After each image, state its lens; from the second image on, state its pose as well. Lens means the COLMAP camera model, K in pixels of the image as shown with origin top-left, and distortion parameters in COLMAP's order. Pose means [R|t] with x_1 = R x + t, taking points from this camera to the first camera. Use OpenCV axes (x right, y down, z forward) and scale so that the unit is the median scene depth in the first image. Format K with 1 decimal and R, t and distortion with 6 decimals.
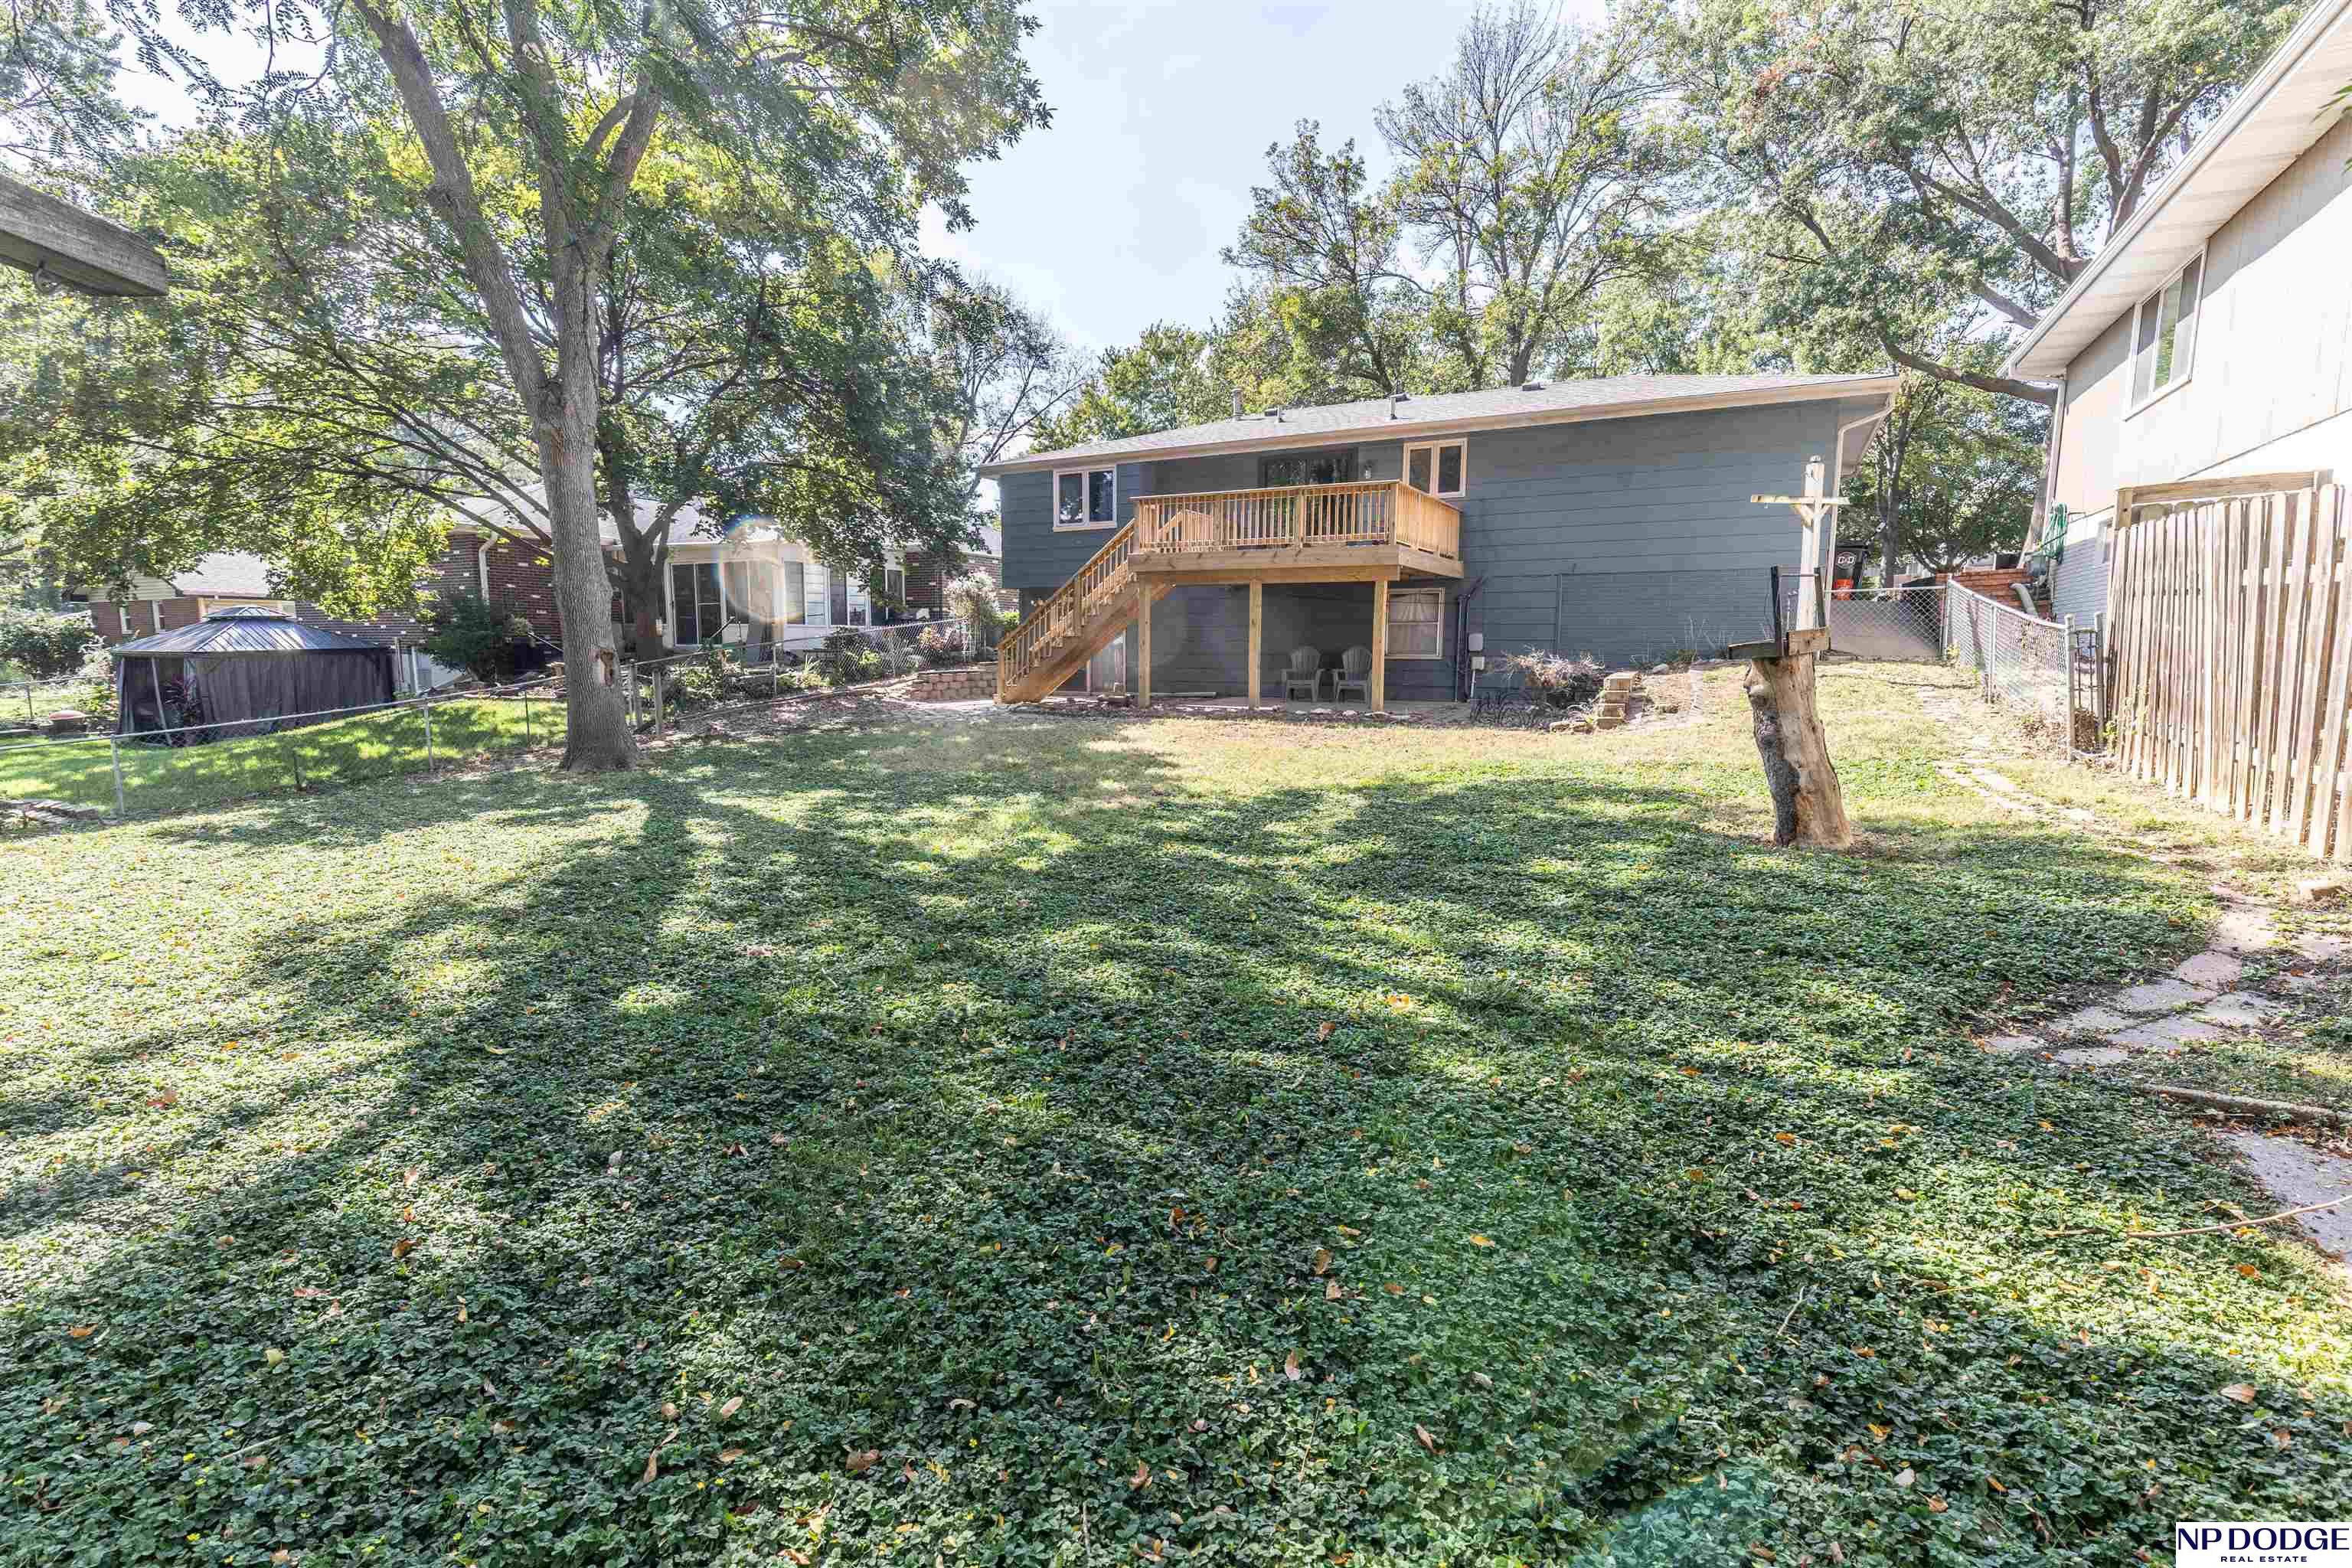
lens RADIAL K [[1060.0, 0, 1176.0], [0, 1060.0, 784.0], [0, 0, 1]] dist [0.000187, 0.000060]
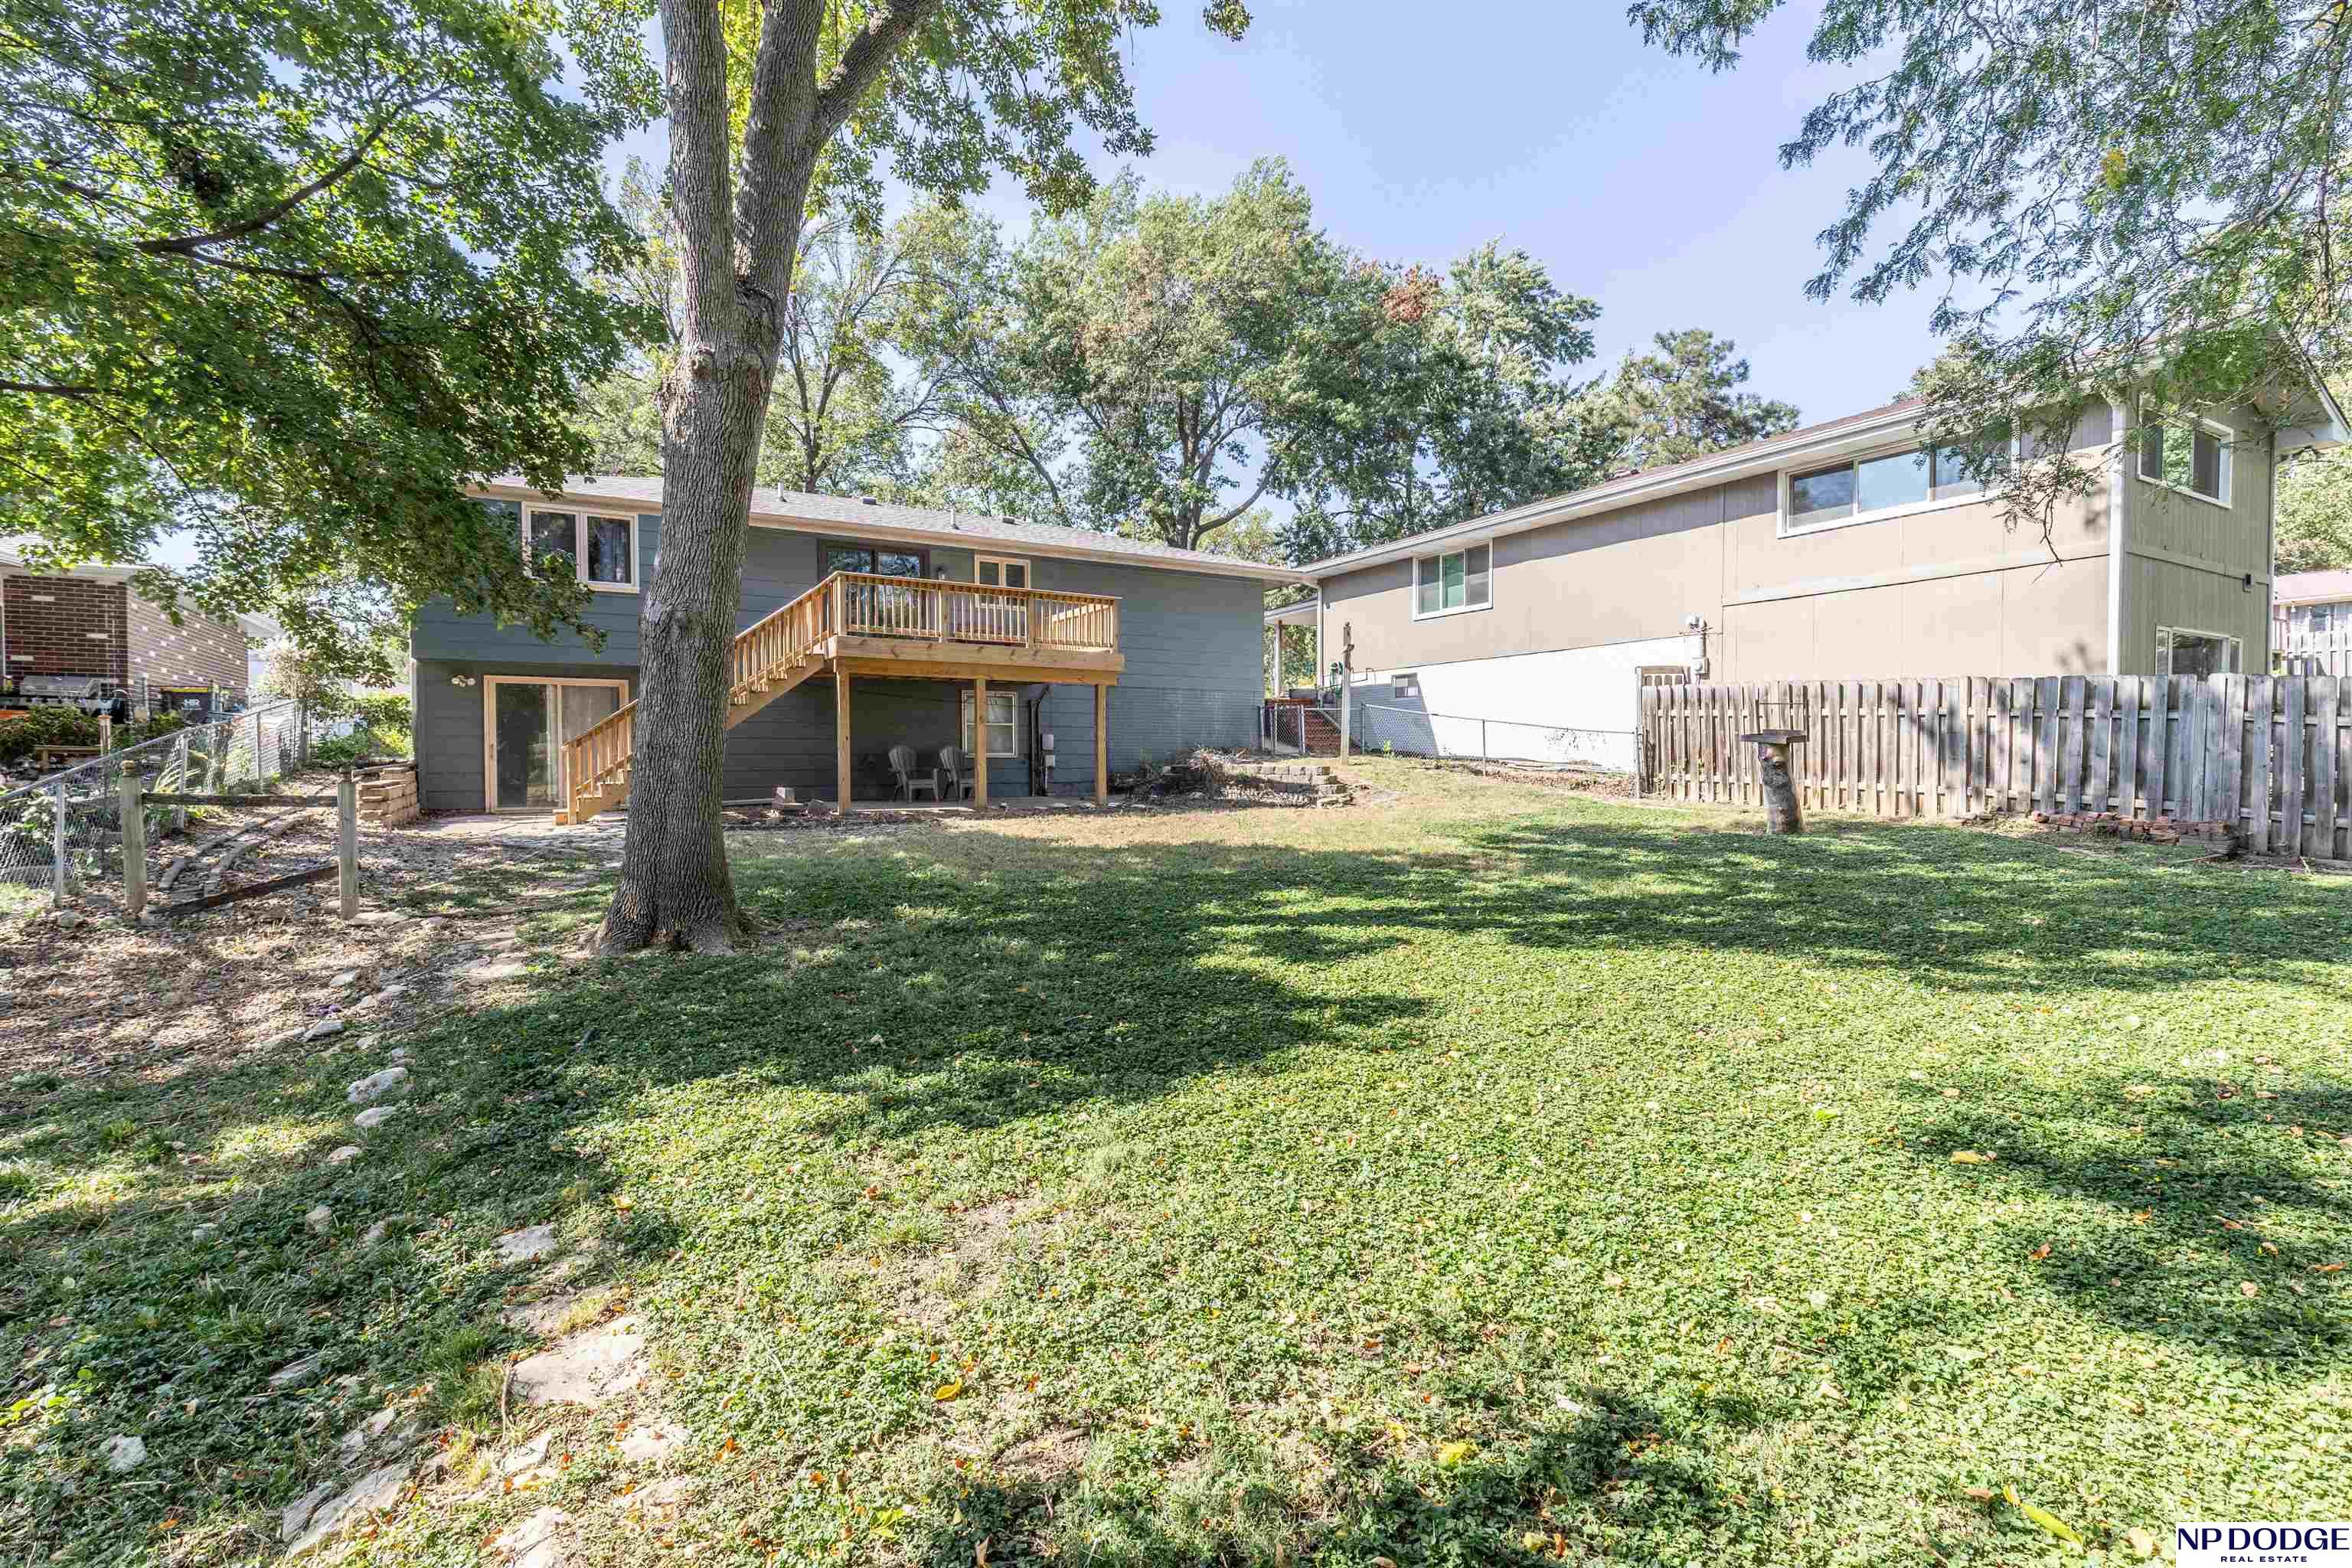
lens RADIAL K [[1060.0, 0, 1176.0], [0, 1060.0, 784.0], [0, 0, 1]] dist [0.000187, 0.000060]
pose [[0.503740, -0.028445, 0.863387, -0.610125], [0.115735, 0.992670, -0.034821, -0.035964], [-0.856068, 0.117465, 0.503339, 0.331839]]
